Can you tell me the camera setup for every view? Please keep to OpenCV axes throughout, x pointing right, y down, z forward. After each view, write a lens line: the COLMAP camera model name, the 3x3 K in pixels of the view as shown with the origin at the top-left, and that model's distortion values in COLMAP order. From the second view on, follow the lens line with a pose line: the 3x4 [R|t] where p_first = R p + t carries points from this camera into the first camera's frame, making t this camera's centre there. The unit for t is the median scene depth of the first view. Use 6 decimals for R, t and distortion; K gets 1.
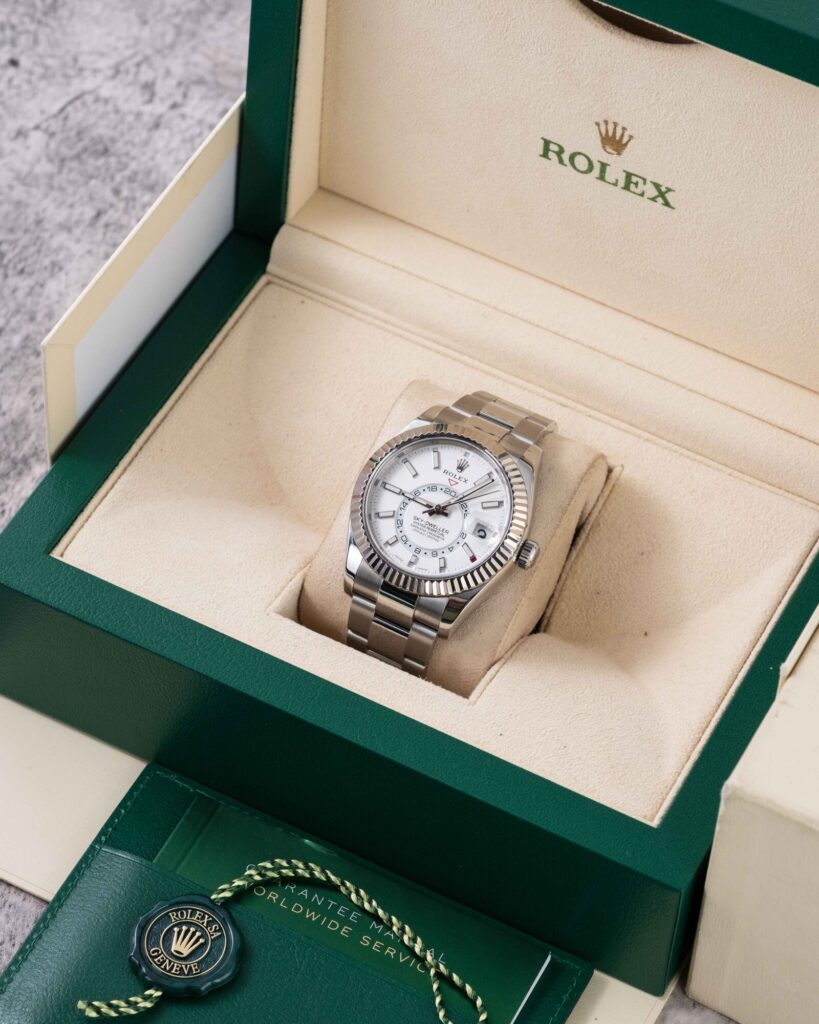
lens RADIAL K [[4190.2, 0, 409.5], [0, 4190.2, 512.0], [0, 0, 1]] dist [0.255521, 0.562031]
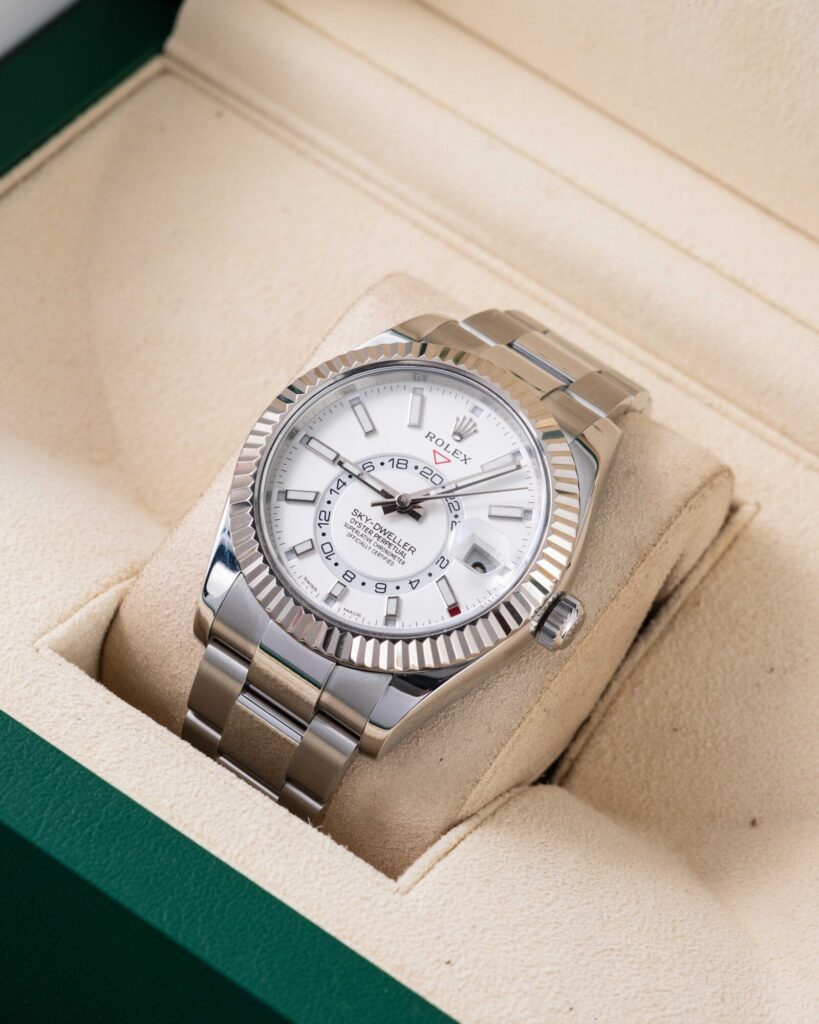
lens RADIAL K [[4190.2, 0, 409.5], [0, 4190.2, 512.0], [0, 0, 1]] dist [0.255521, 0.562031]
pose [[0.984231, 0.176784, 0.006061, 0.004648], [-0.176019, 0.982216, -0.065342, 0.033122], [-0.017505, 0.063245, 0.997845, 0.486091]]
